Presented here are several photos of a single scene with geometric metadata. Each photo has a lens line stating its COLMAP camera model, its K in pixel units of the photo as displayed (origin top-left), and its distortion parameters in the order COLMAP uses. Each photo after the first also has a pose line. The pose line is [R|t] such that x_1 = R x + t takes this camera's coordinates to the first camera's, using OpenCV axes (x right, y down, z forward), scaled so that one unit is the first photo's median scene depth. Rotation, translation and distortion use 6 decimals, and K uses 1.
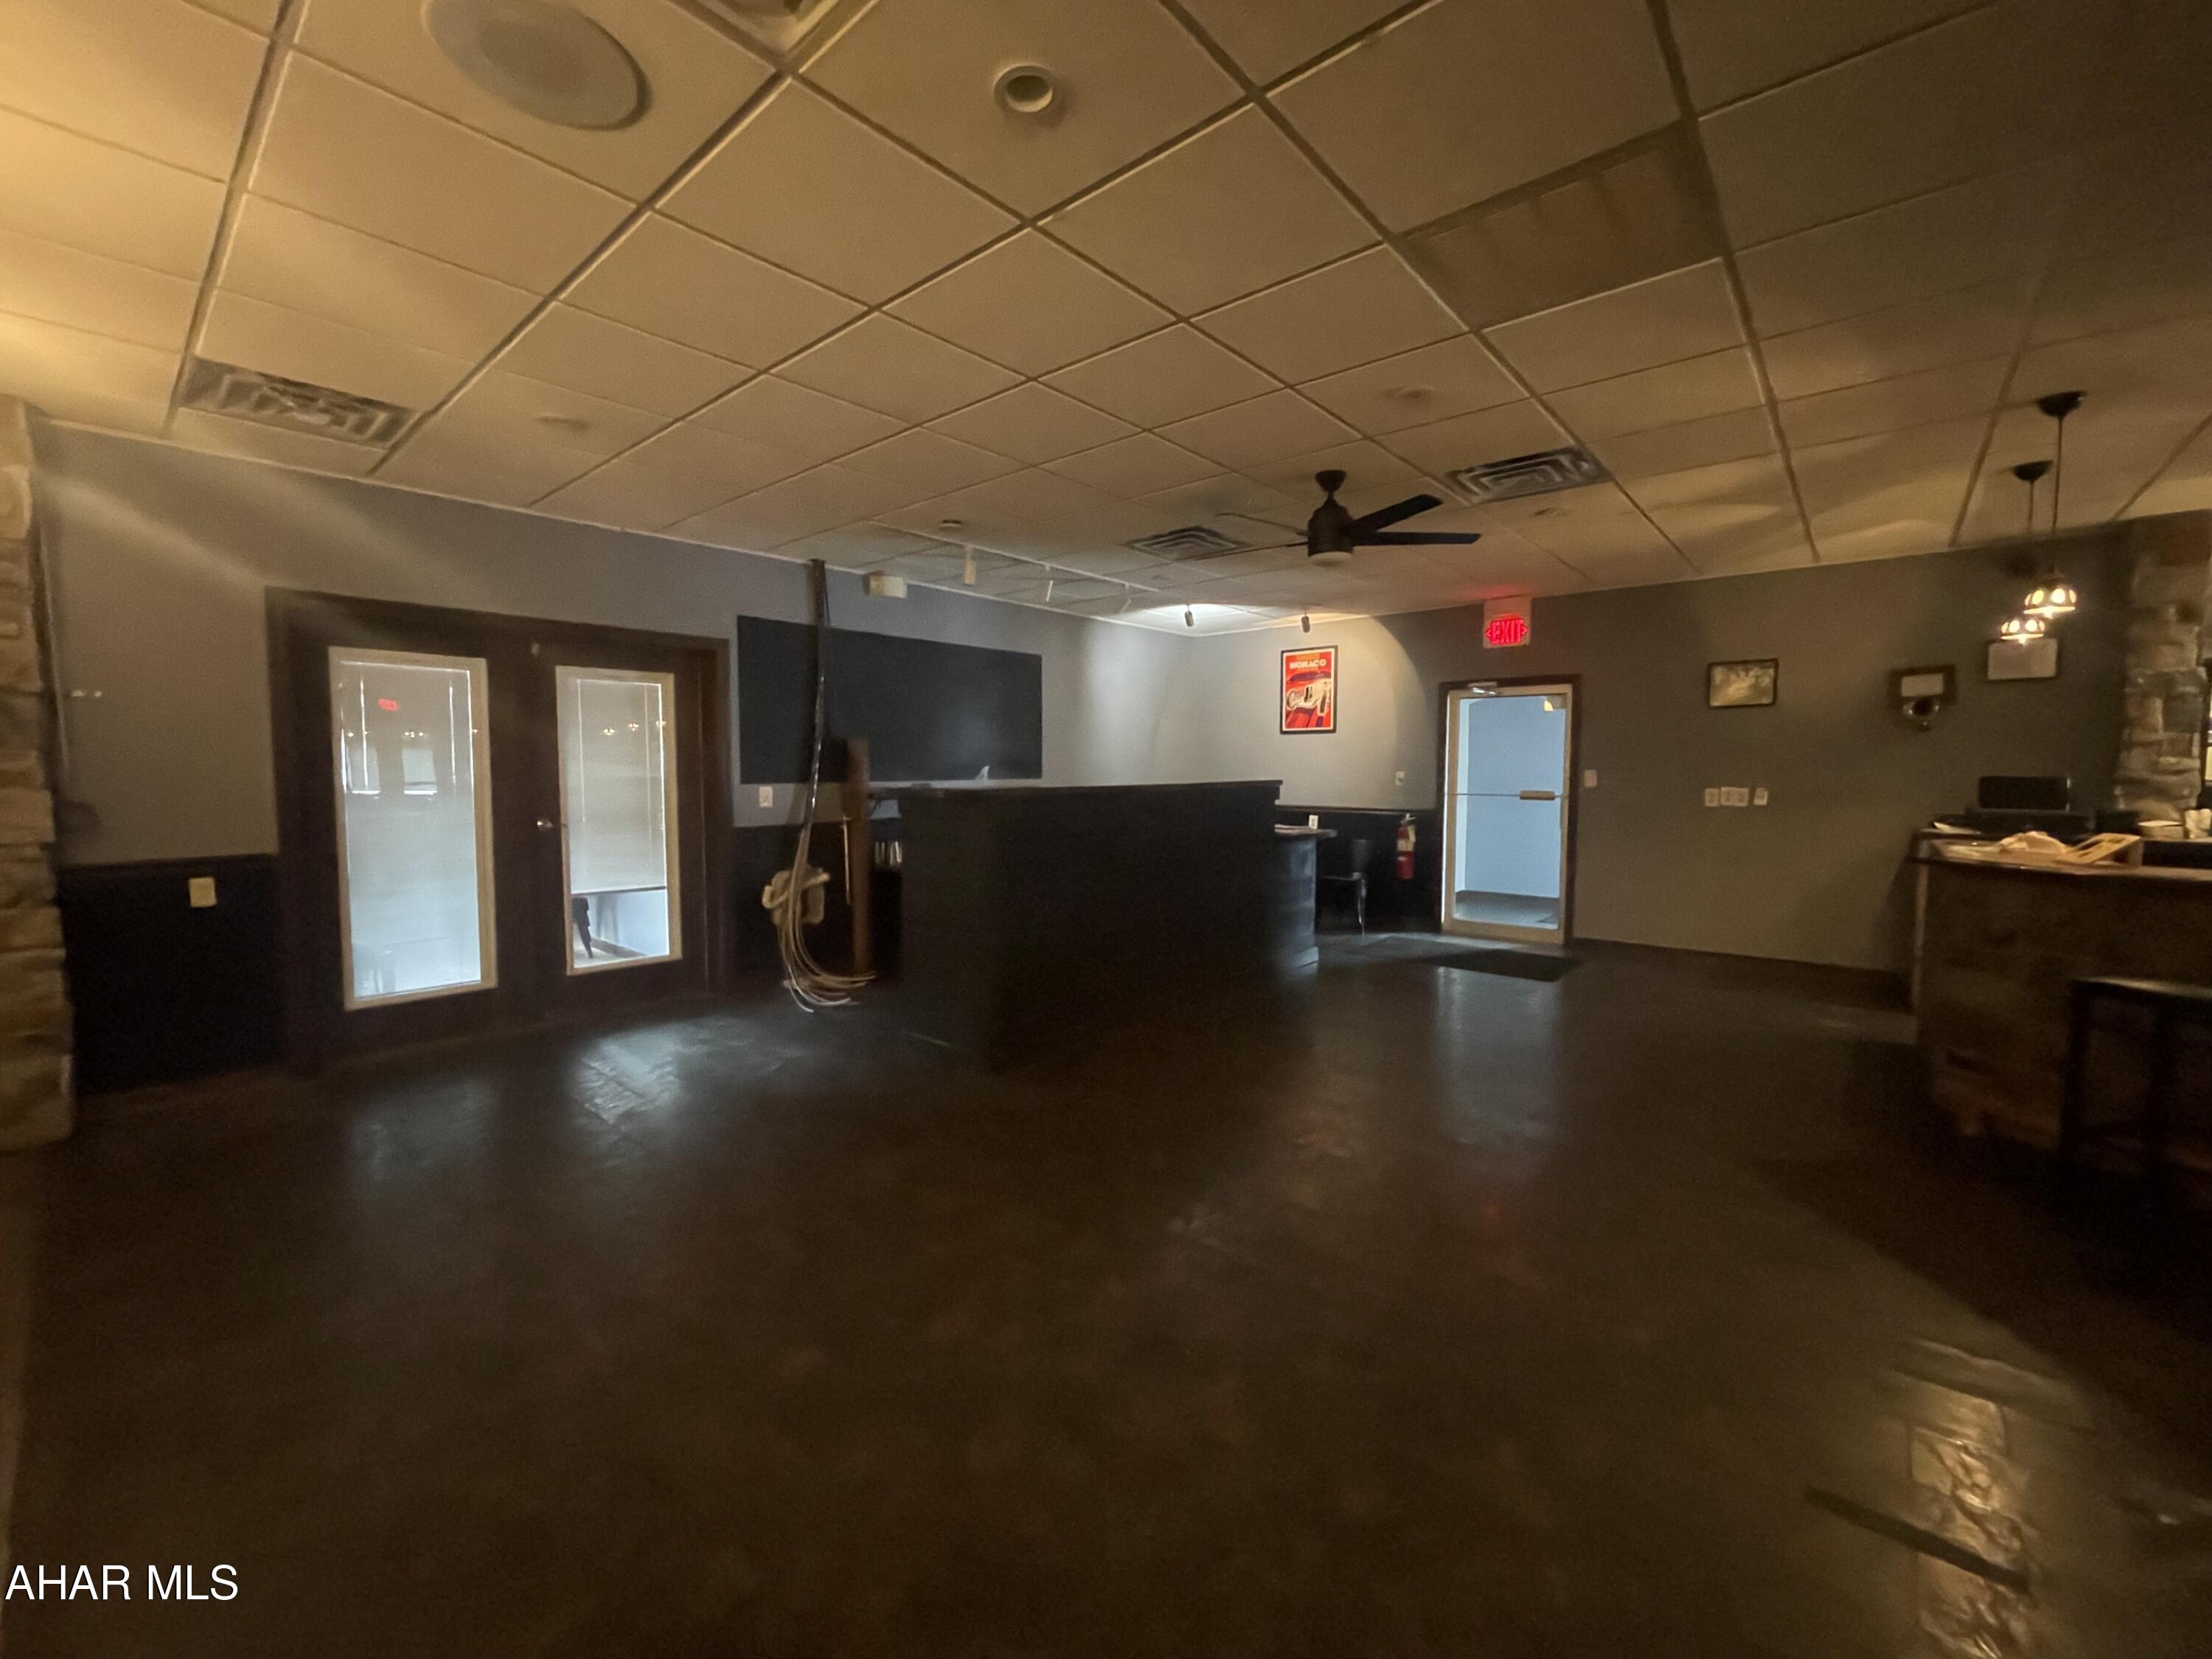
lens RADIAL K [[895.3, 0, 1109.6], [0, 895.3, 822.9], [0, 0, 1]] dist [0.000653, 0.000556]
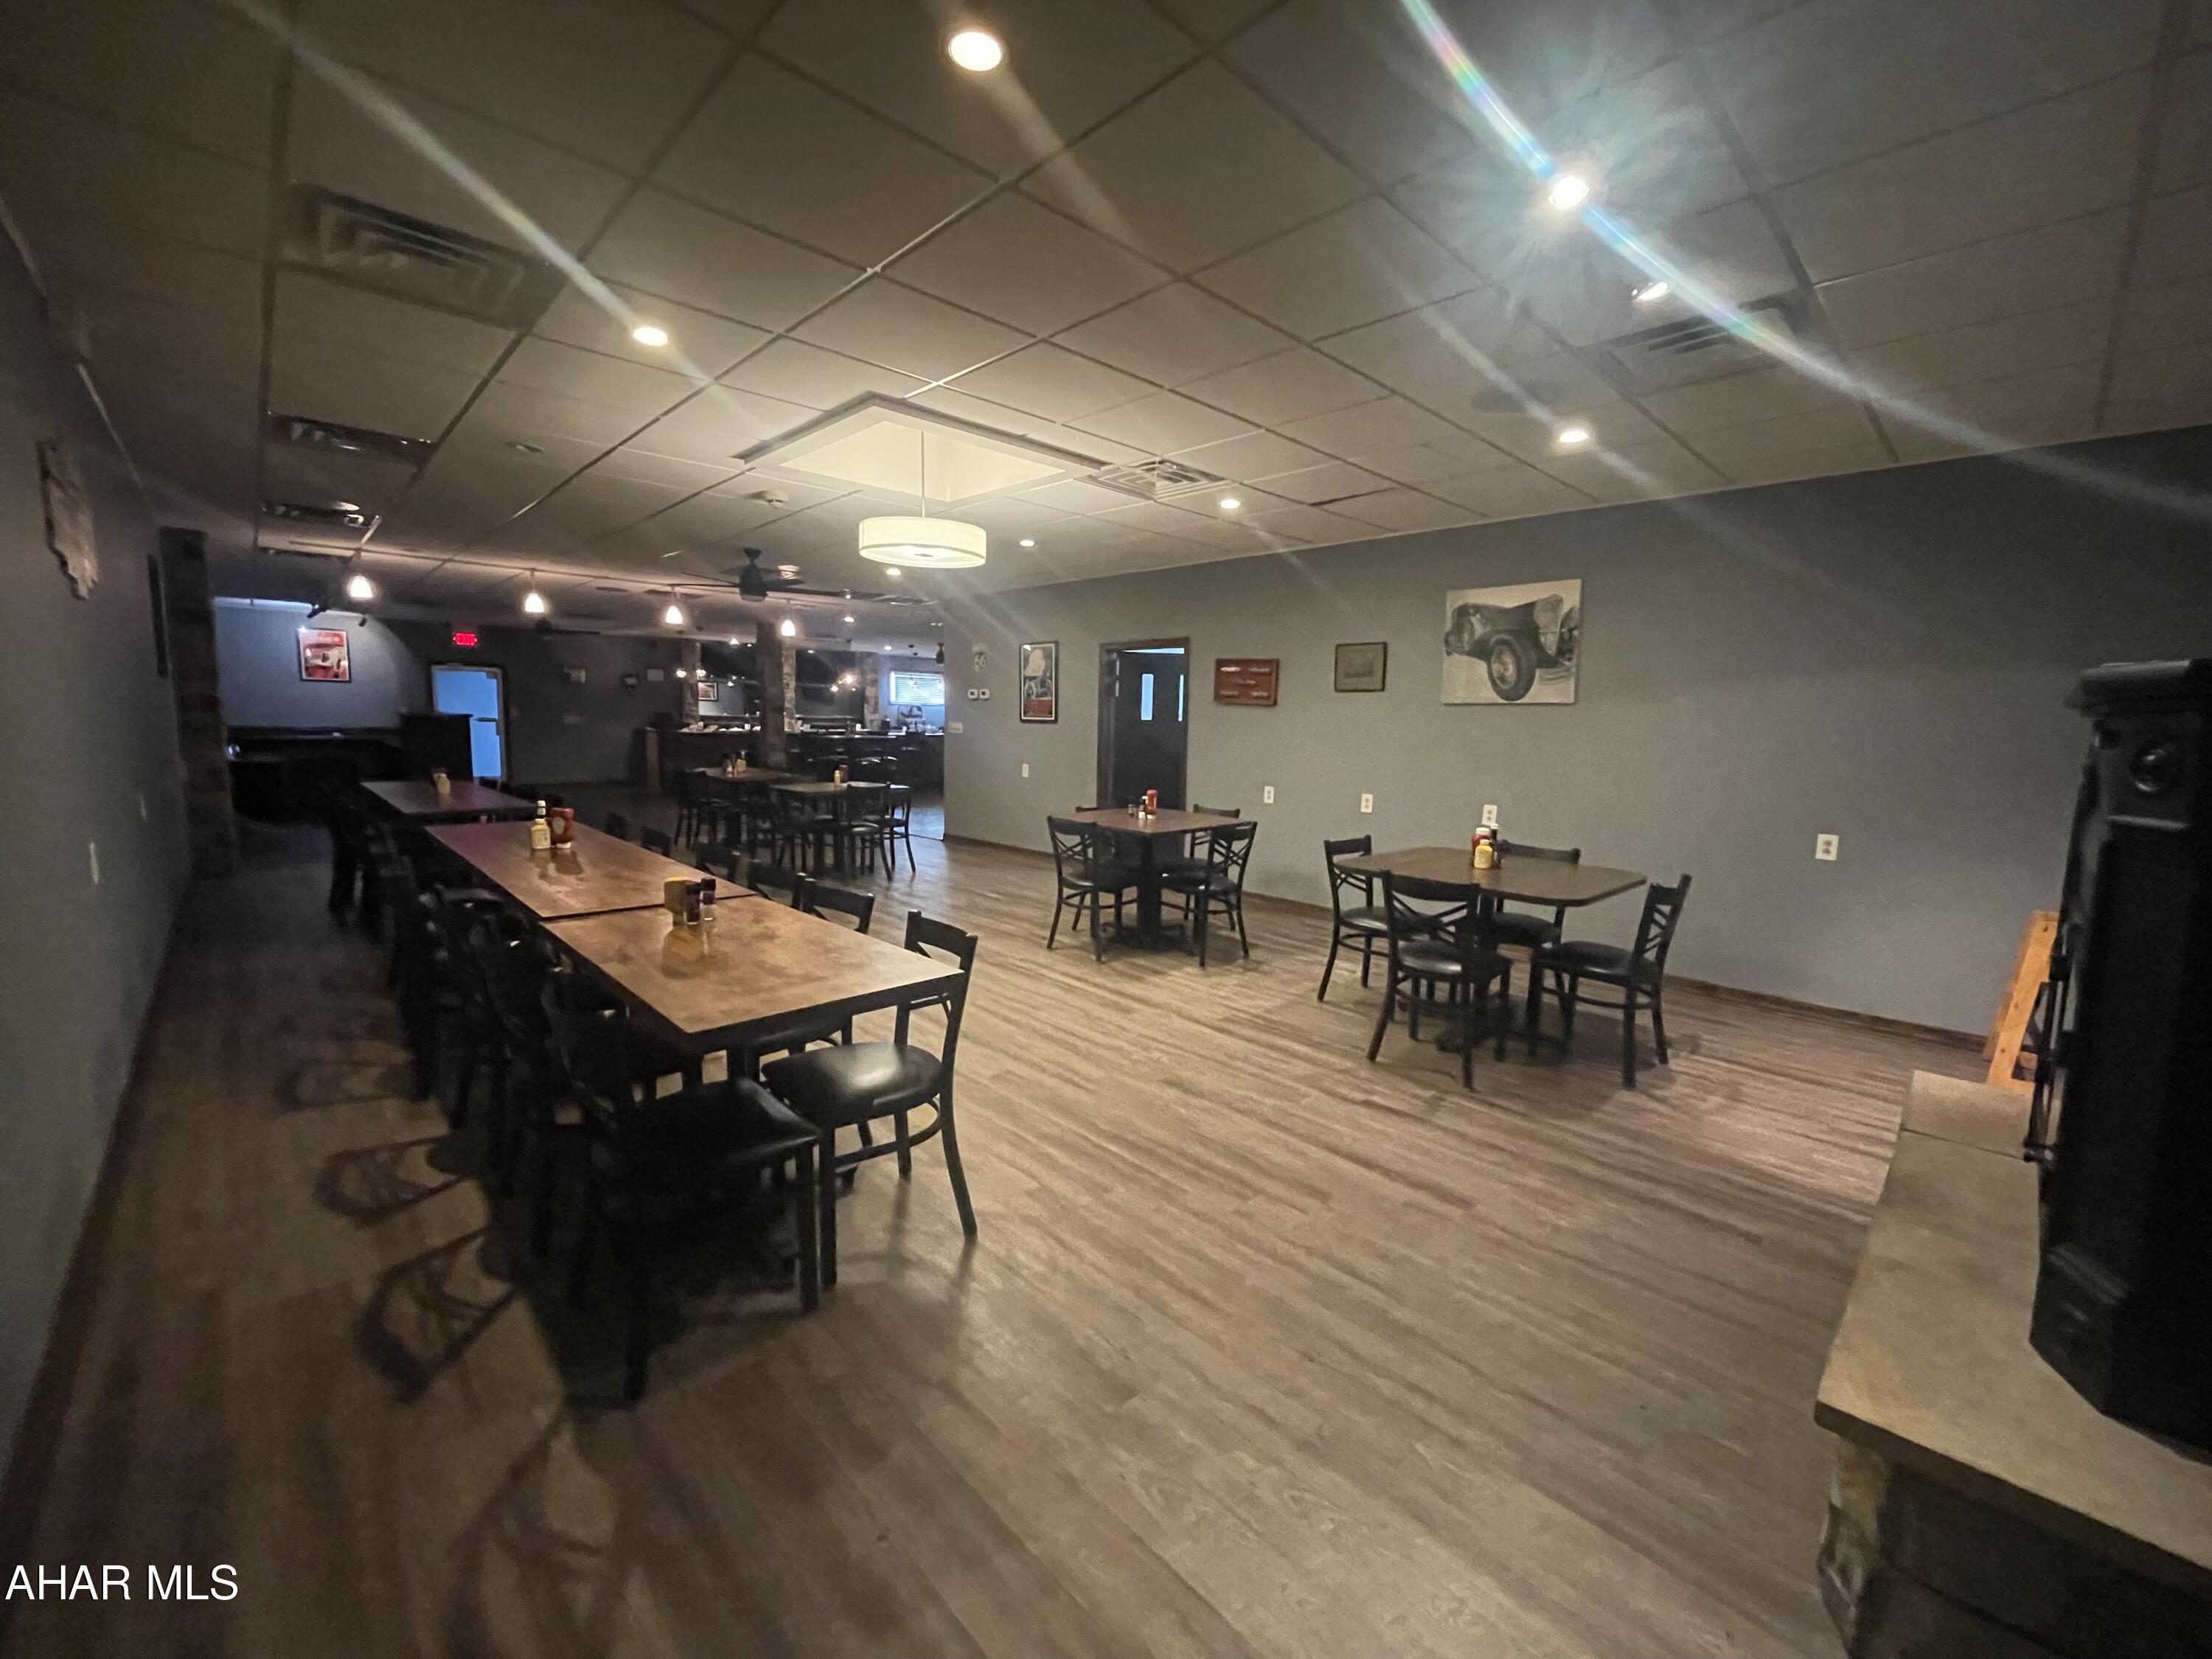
lens RADIAL K [[895.3, 0, 1109.6], [0, 895.3, 822.9], [0, 0, 1]] dist [0.000653, 0.000556]
pose [[0.126420, -0.104294, 0.986479, -1.820353], [0.048586, 0.993915, 0.098854, 0.092405], [-0.990786, 0.035432, 0.130718, -0.900517]]
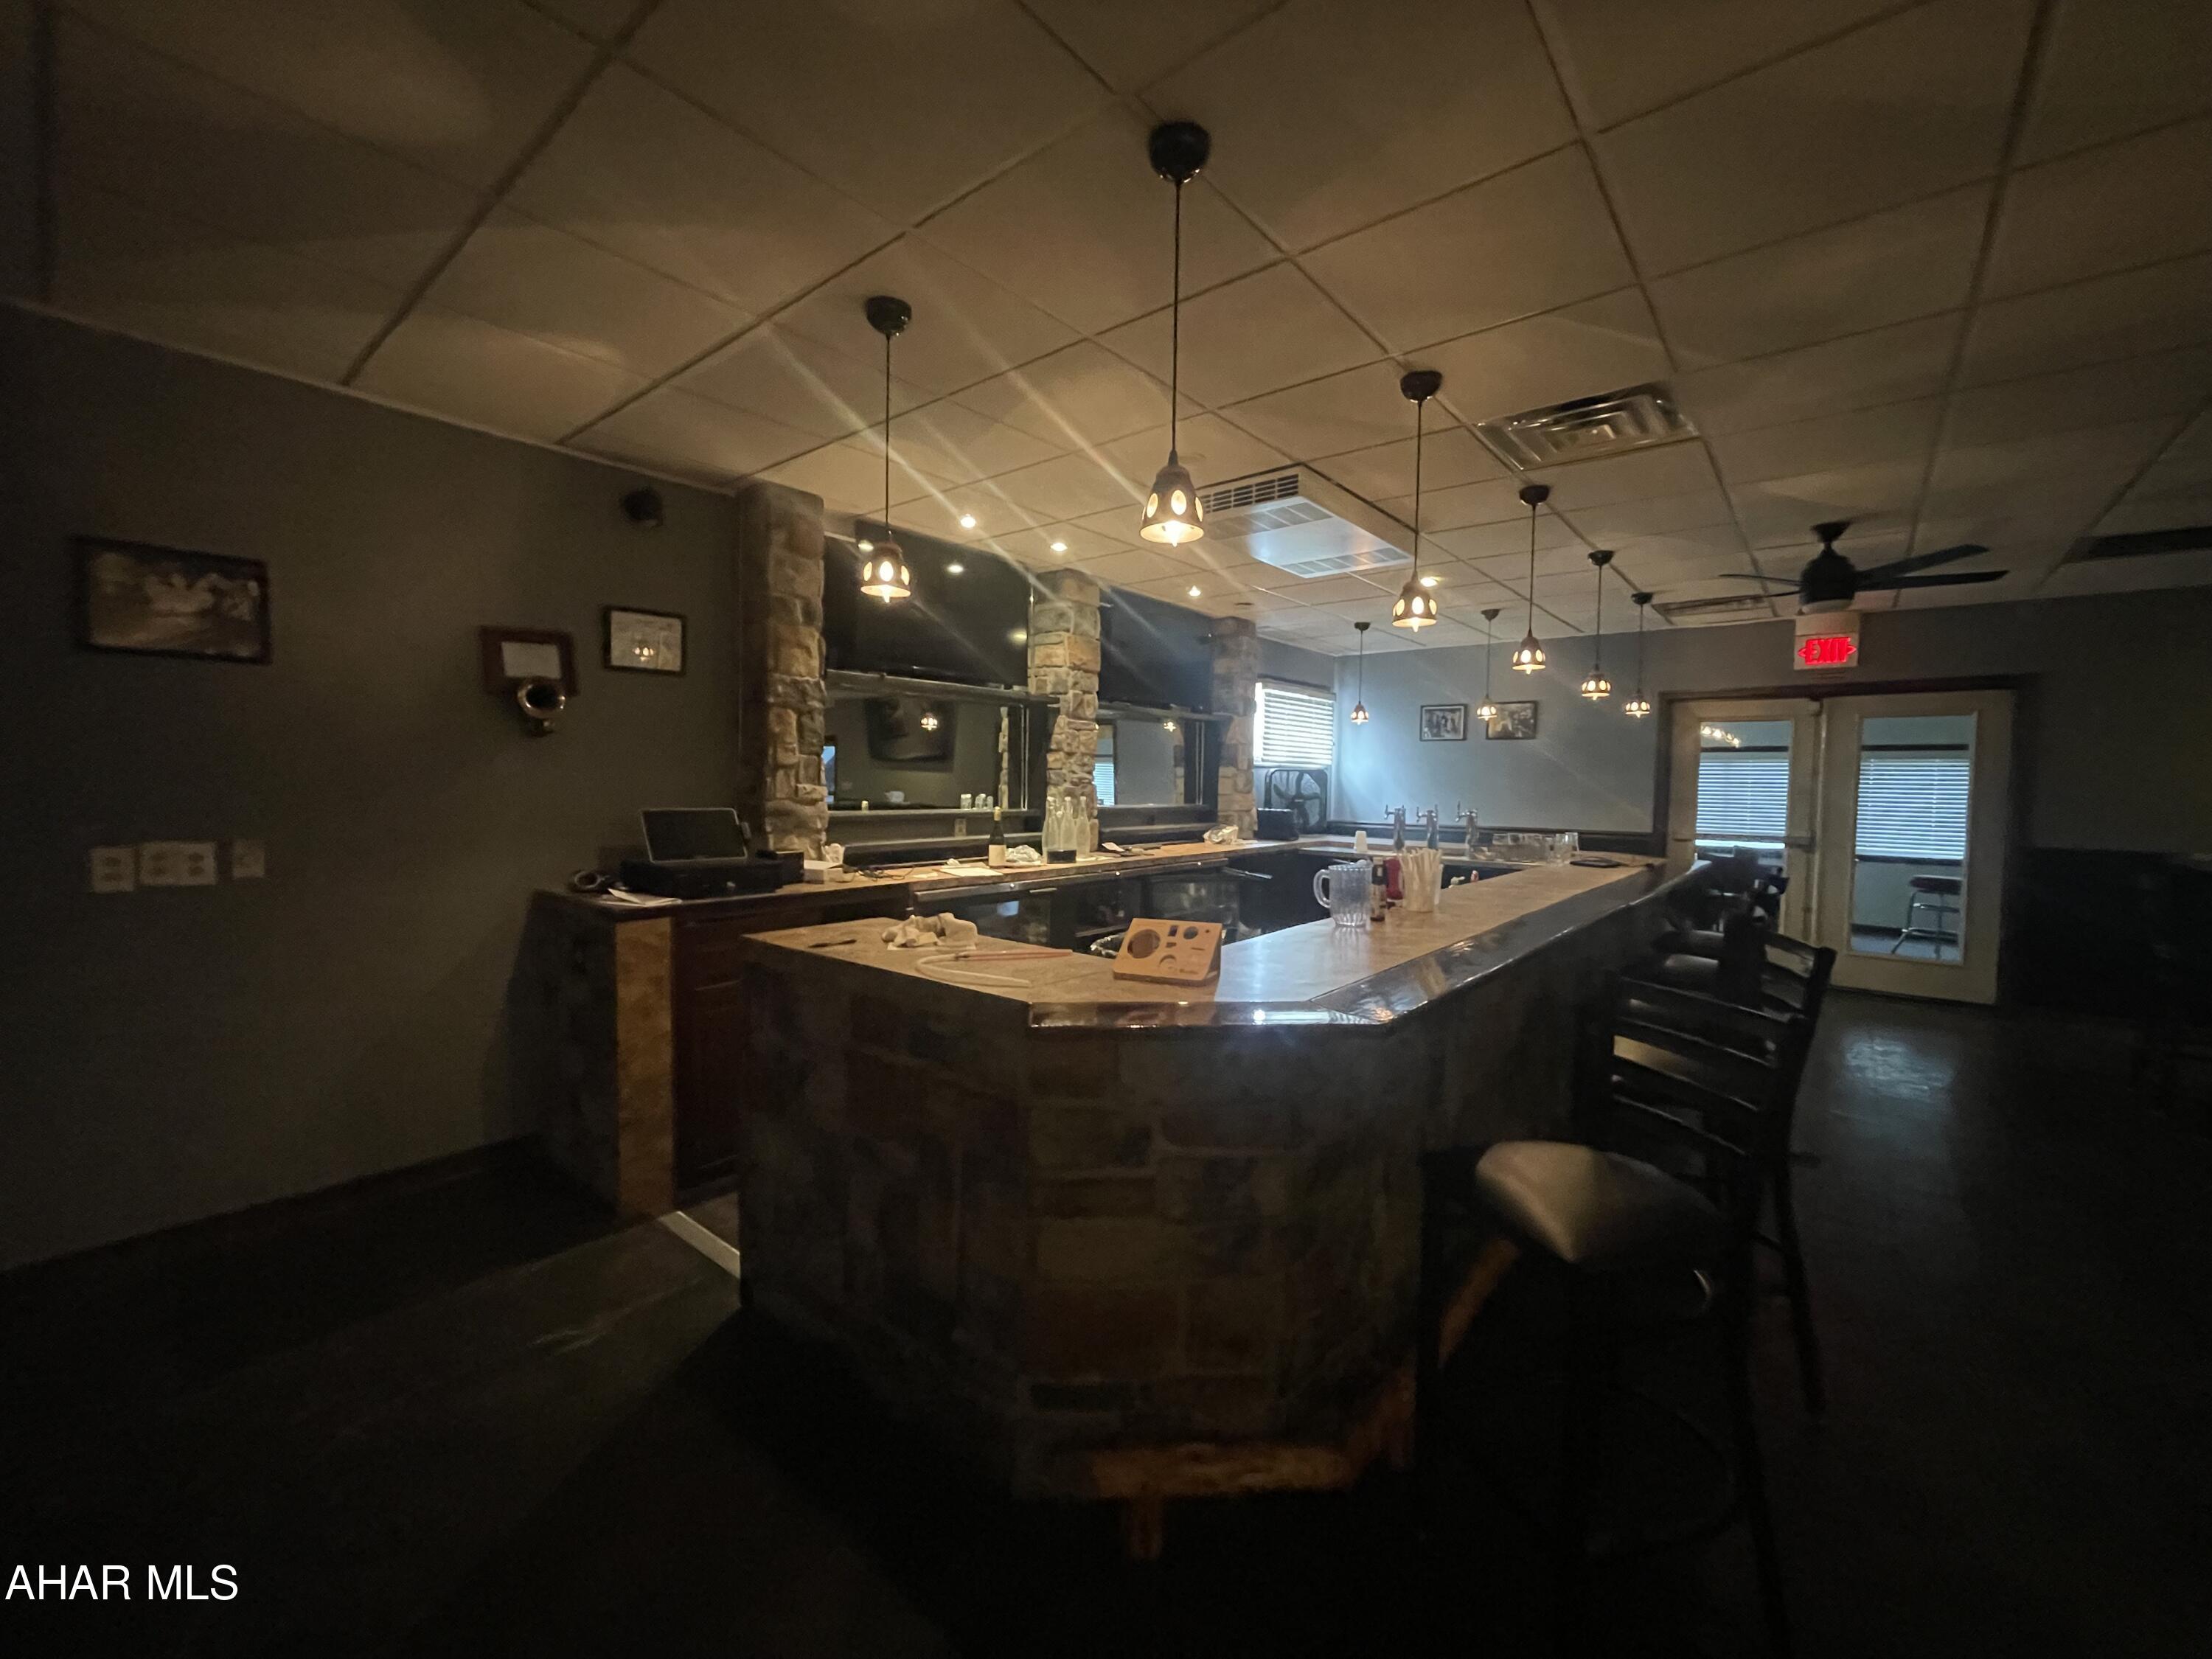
lens RADIAL K [[895.3, 0, 1109.6], [0, 895.3, 822.9], [0, 0, 1]] dist [0.000653, 0.000556]
pose [[-0.015687, -0.046352, 0.998802, 0.294051], [0.048295, 0.997724, 0.047060, -0.054128], [-0.998710, 0.048975, -0.013413, 0.631235]]
